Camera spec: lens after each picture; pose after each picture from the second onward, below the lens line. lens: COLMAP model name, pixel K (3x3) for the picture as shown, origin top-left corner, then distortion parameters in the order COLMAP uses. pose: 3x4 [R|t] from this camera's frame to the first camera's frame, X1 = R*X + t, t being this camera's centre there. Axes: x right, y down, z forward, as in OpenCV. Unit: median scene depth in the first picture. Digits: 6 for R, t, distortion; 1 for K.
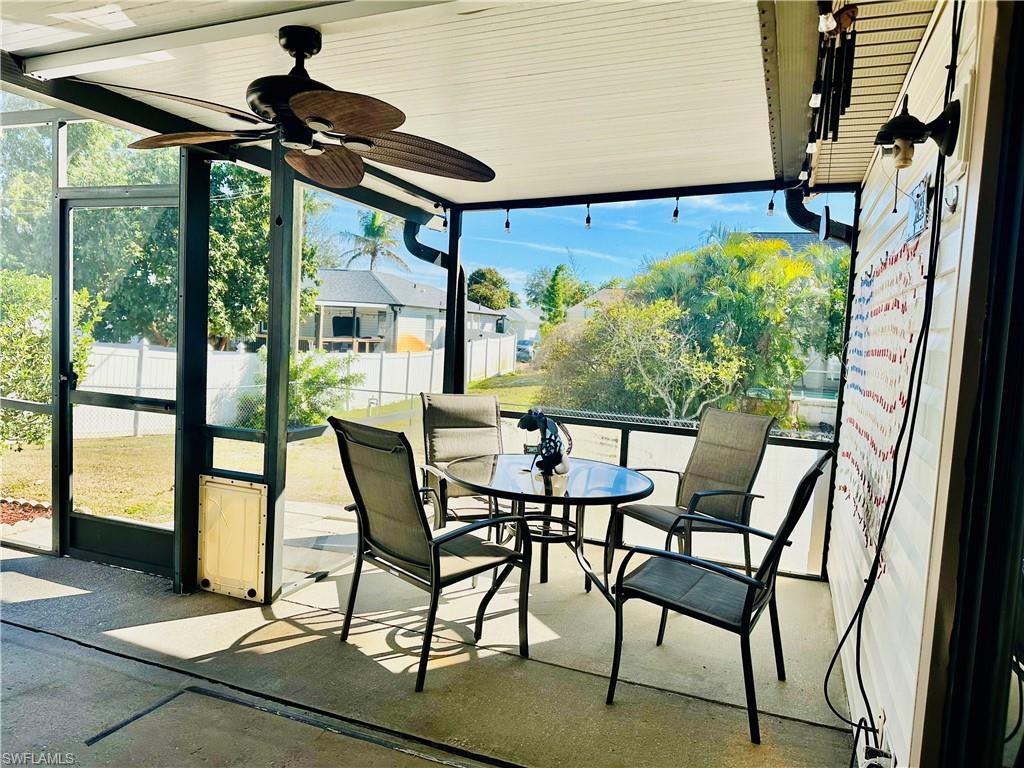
lens RADIAL K [[714.5, 0, 512.0], [0, 714.5, 384.0], [0, 0, 1]] dist [0.013121, 0.000413]
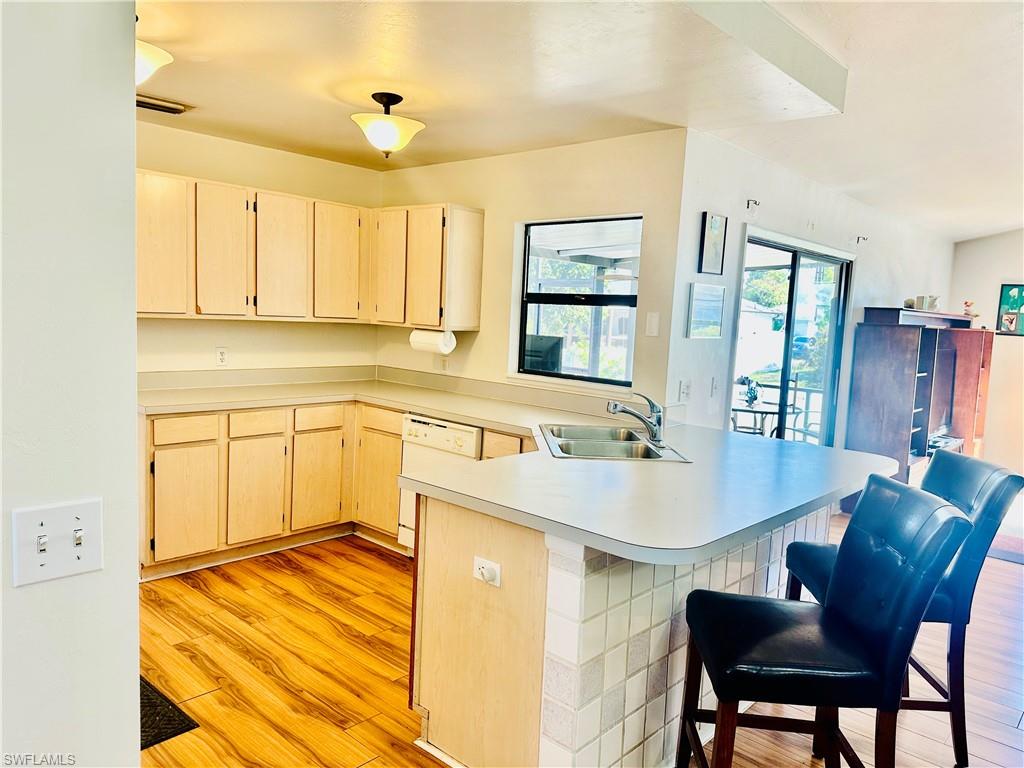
lens RADIAL K [[714.5, 0, 512.0], [0, 714.5, 384.0], [0, 0, 1]] dist [0.013121, 0.000413]
pose [[0.928897, 0.025372, -0.369468, 0.031530], [-0.022792, 0.999676, 0.011347, 0.008165], [0.369637, -0.002119, 0.929174, -0.258541]]
